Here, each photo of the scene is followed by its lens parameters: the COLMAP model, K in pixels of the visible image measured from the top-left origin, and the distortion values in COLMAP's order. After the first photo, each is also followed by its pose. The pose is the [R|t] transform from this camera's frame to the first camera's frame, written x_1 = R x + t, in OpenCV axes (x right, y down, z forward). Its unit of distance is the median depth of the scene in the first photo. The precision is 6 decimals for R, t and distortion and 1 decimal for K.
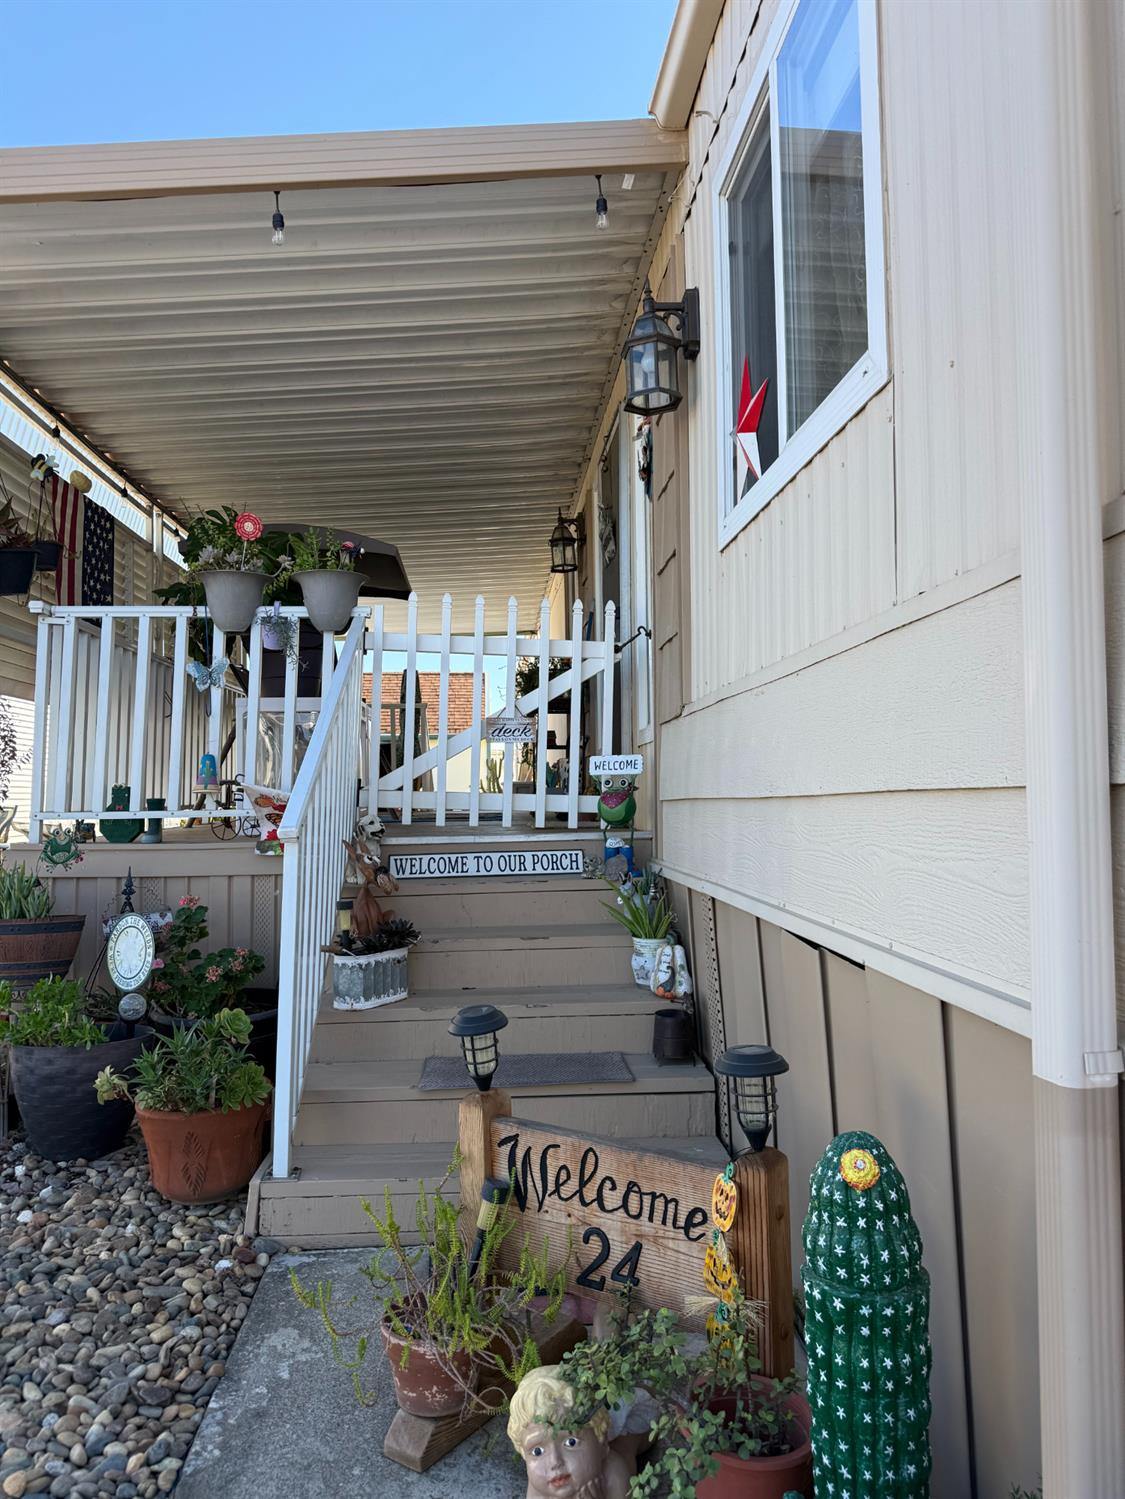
lens RADIAL K [[1077.0, 0, 562.5], [0, 1077.0, 749.5], [0, 0, 1]] dist [0.071577, -0.080403]
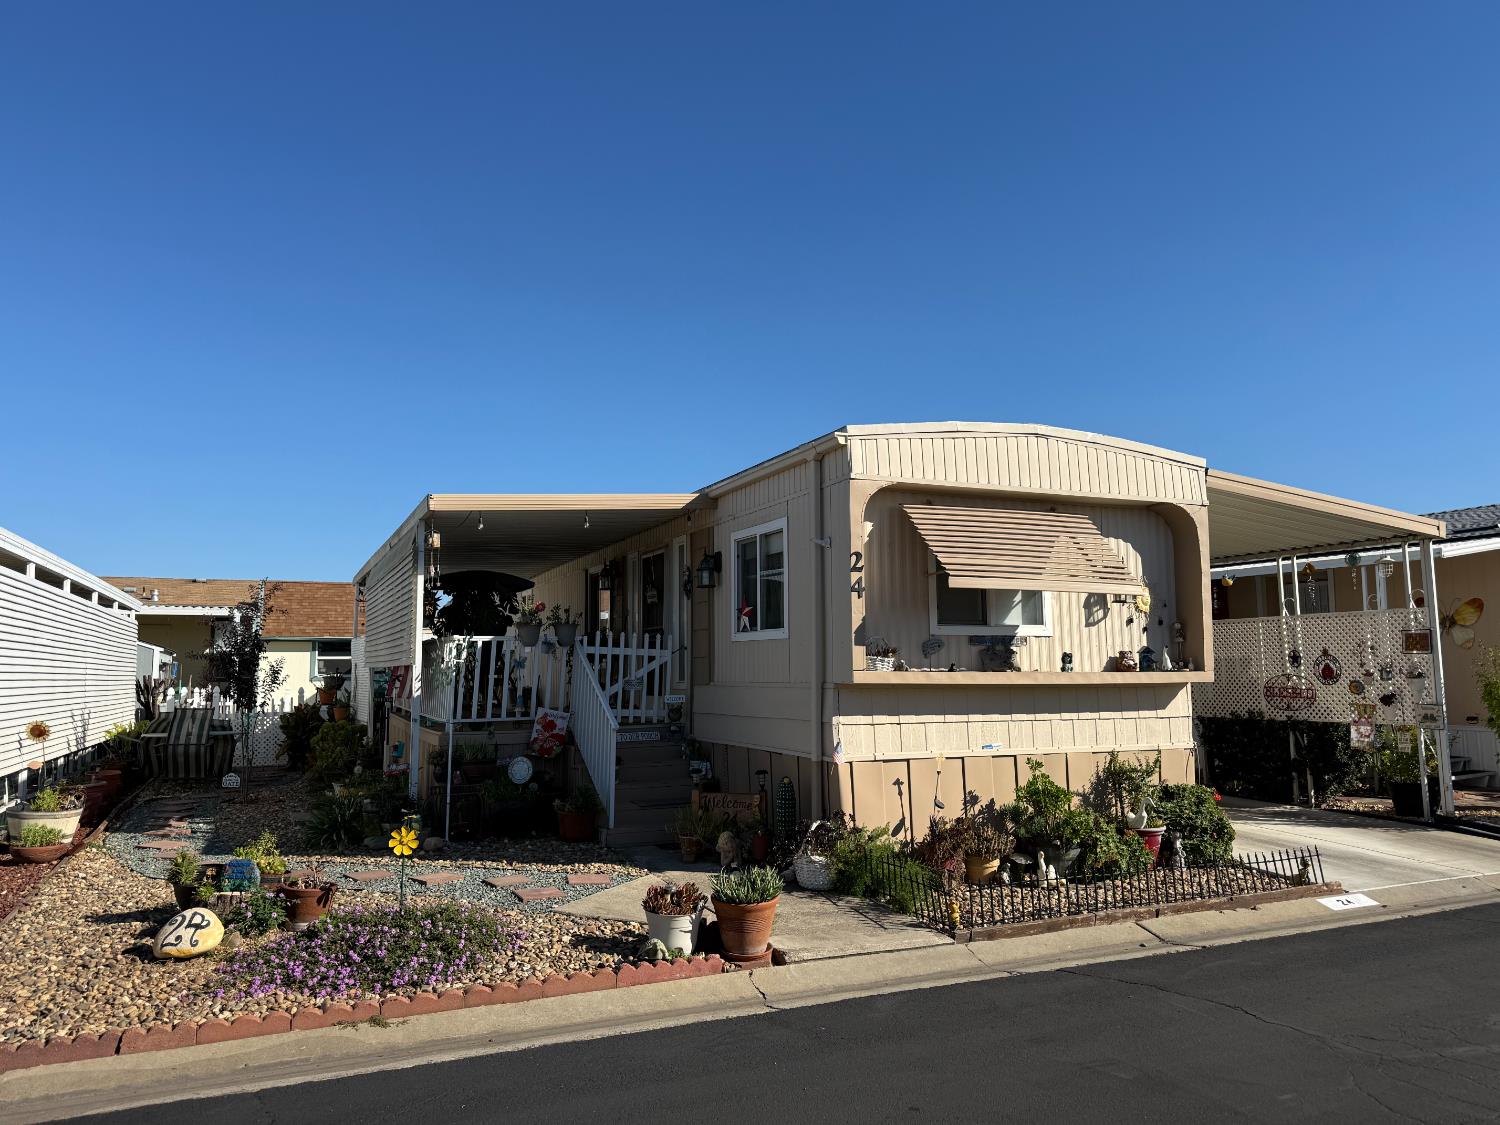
lens RADIAL K [[1055.1, 0, 750.0], [0, 1055.1, 562.5], [0, 0, 1]] dist [0.138133, -0.238791]
pose [[0.942650, 0.036450, 0.331786, -0.664158], [-0.014987, 0.997639, -0.067021, -0.150767], [-0.333445, 0.058205, 0.940971, -1.576602]]
